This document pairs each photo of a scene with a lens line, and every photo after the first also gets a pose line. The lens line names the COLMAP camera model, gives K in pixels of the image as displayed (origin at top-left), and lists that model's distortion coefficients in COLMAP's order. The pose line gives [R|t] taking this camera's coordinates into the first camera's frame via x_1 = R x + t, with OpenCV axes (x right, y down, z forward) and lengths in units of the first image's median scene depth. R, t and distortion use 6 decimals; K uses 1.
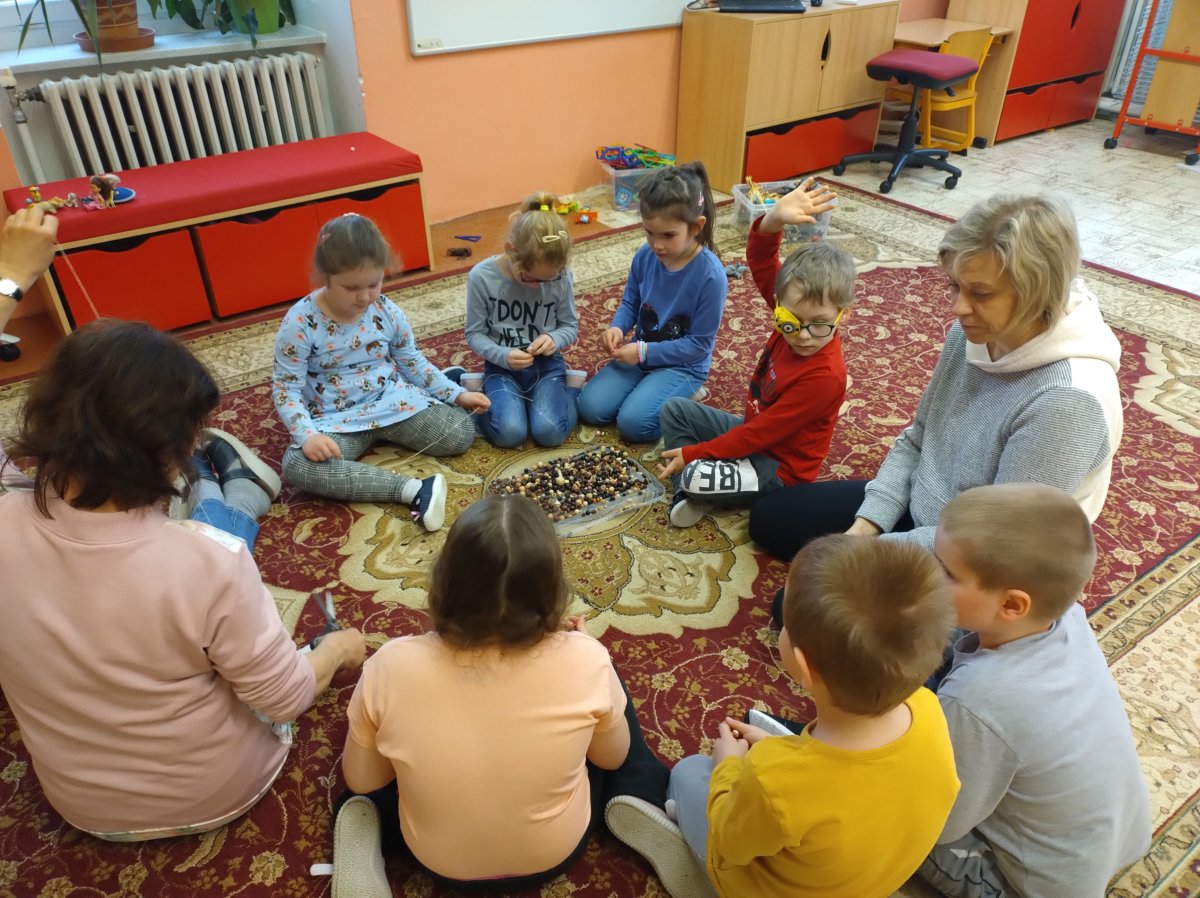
lens RADIAL K [[865.2, 0, 590.8], [0, 865.2, 451.5], [0, 0, 1]] dist [0.001210, -0.026060]
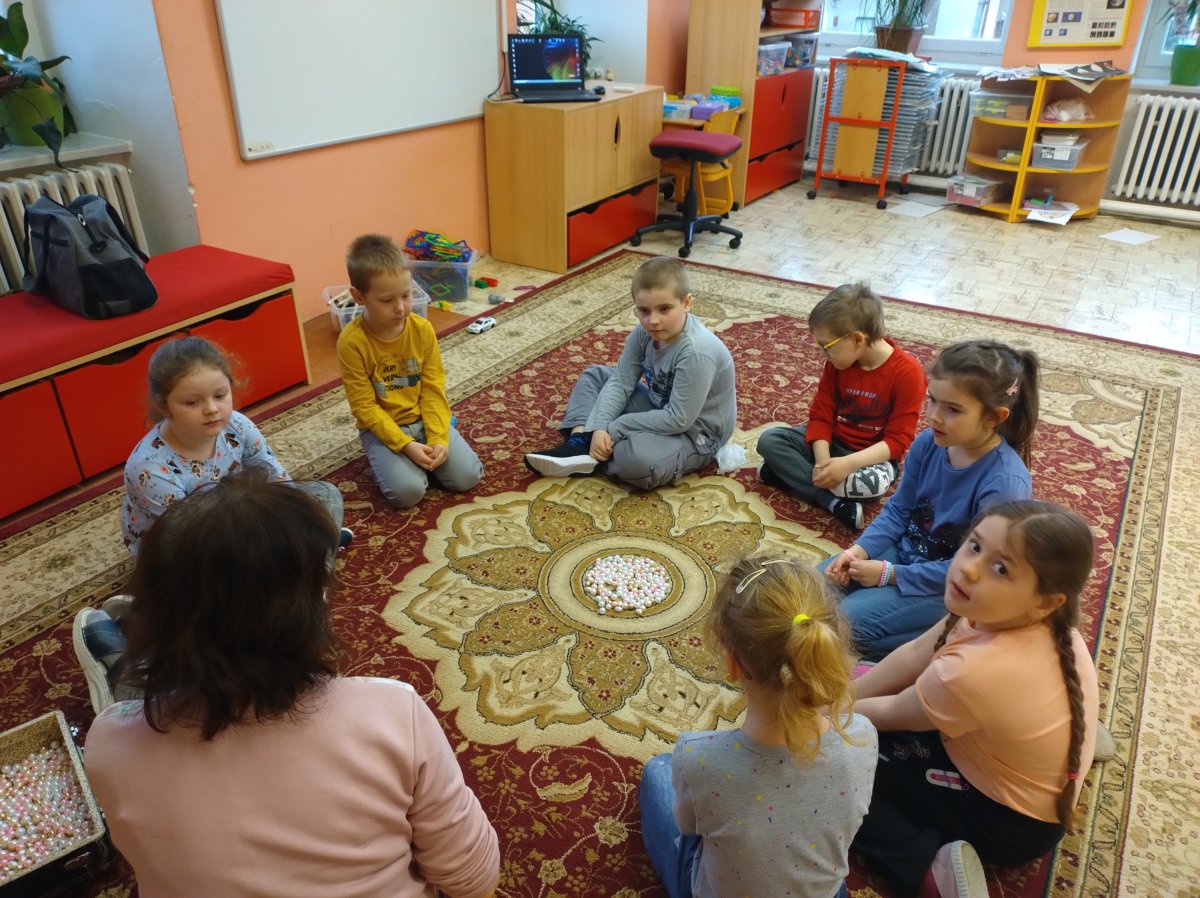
lens RADIAL K [[865.2, 0, 590.8], [0, 865.2, 451.5], [0, 0, 1]] dist [0.001210, -0.026060]
pose [[0.923448, -0.170944, 0.343543, -0.230554], [0.199863, 0.978531, -0.050326, -0.036457], [-0.327564, 0.115135, 0.937788, 0.057499]]
